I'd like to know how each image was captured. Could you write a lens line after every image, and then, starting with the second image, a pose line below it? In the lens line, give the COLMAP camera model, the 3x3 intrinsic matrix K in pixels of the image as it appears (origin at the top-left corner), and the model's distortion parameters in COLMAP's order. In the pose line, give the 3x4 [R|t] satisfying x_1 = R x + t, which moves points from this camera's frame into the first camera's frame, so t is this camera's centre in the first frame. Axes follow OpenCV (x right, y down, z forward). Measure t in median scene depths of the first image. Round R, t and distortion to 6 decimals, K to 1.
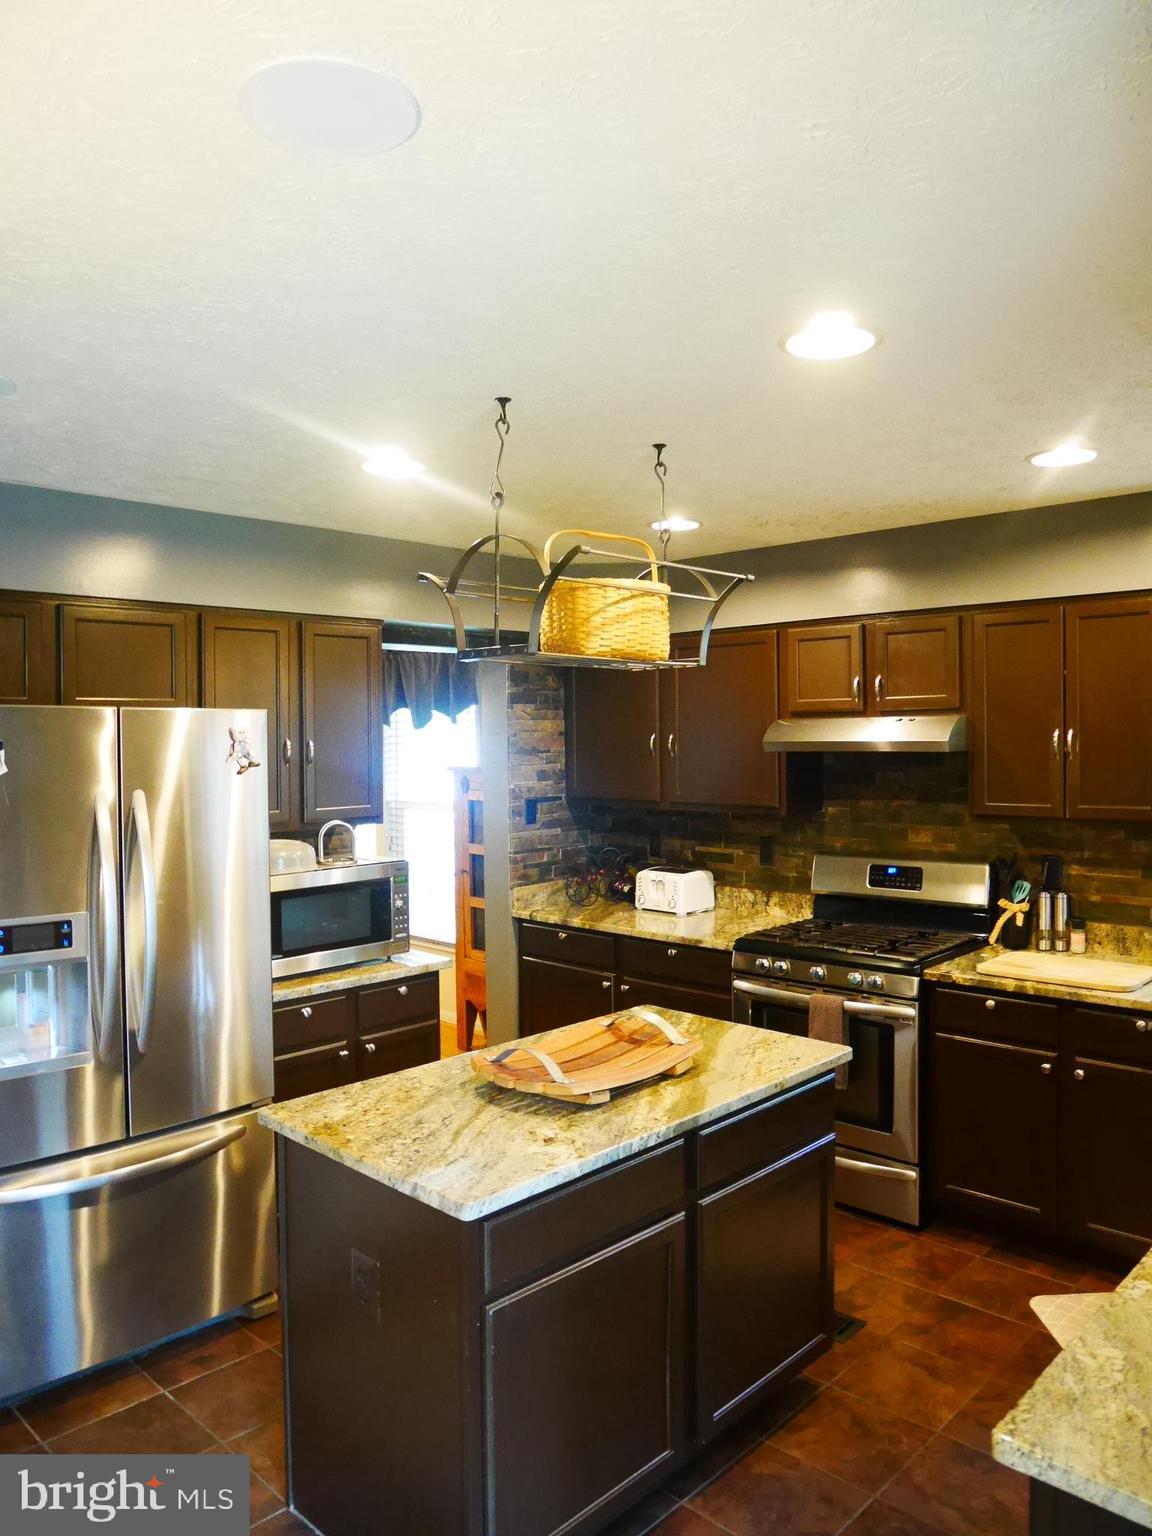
lens RADIAL K [[1094.8, 0, 584.0], [0, 1094.8, 760.6], [0, 0, 1]] dist [-0.082594, 0.043921]
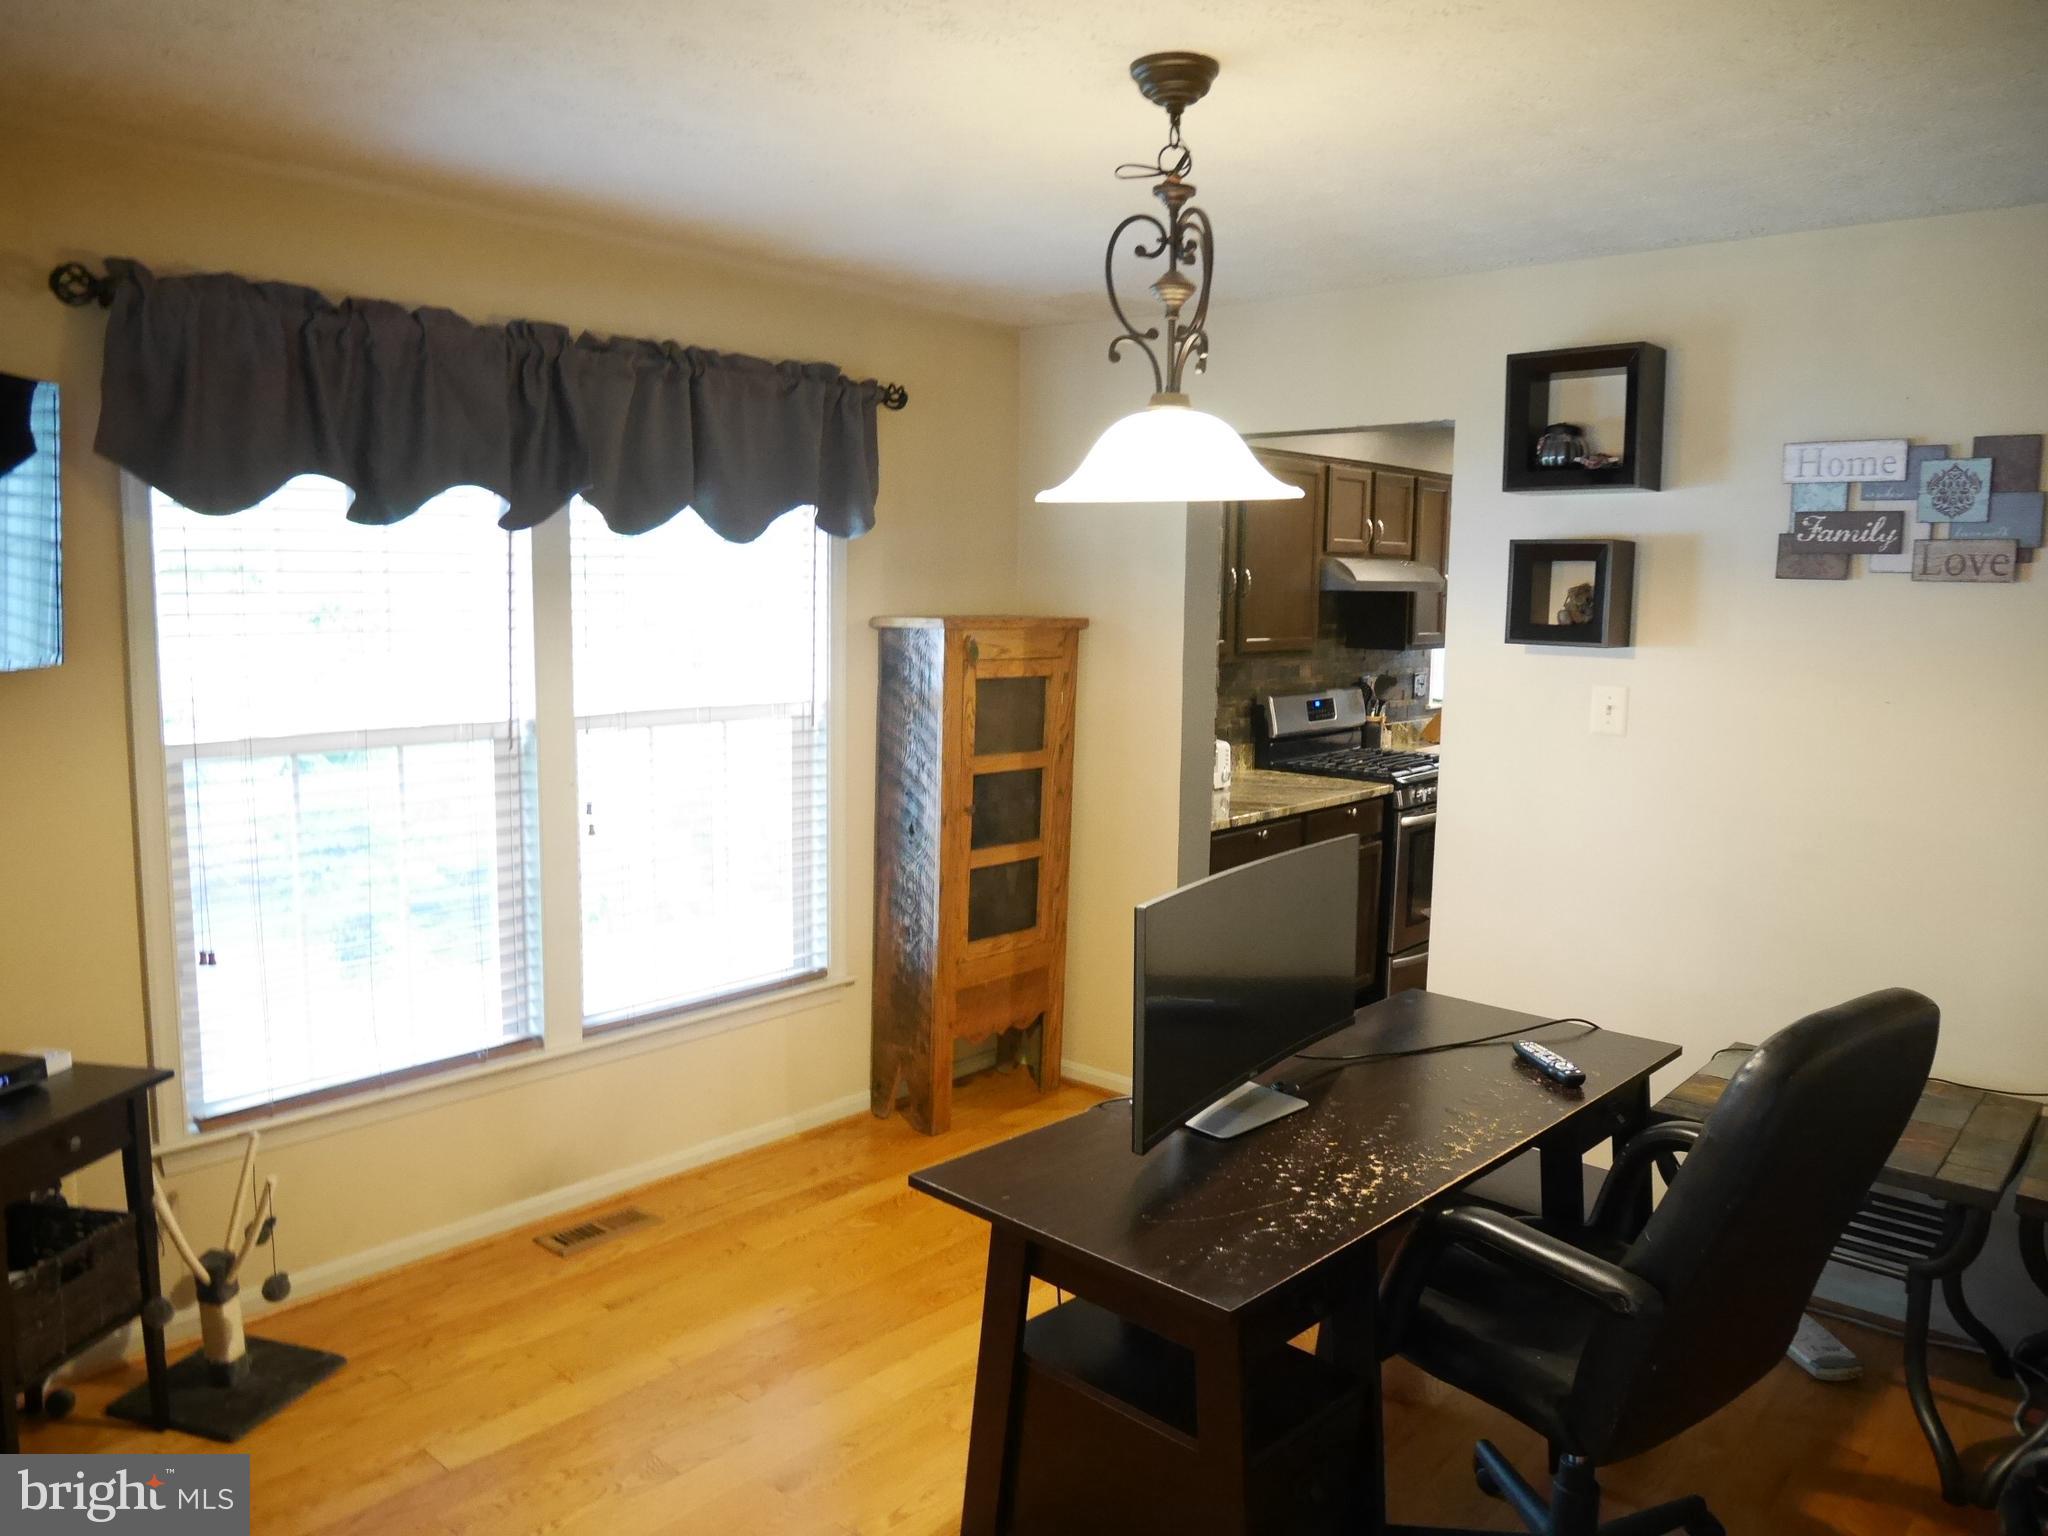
lens RADIAL K [[1459.7, 0, 1024.0], [0, 1459.7, 768.0], [0, 0, 1]] dist [-0.082594, 0.043921]
pose [[-0.059845, -0.110470, 0.992076, -1.109718], [0.012114, 0.993704, 0.111382, 0.001244], [-0.998134, 0.018684, -0.058130, 1.358943]]
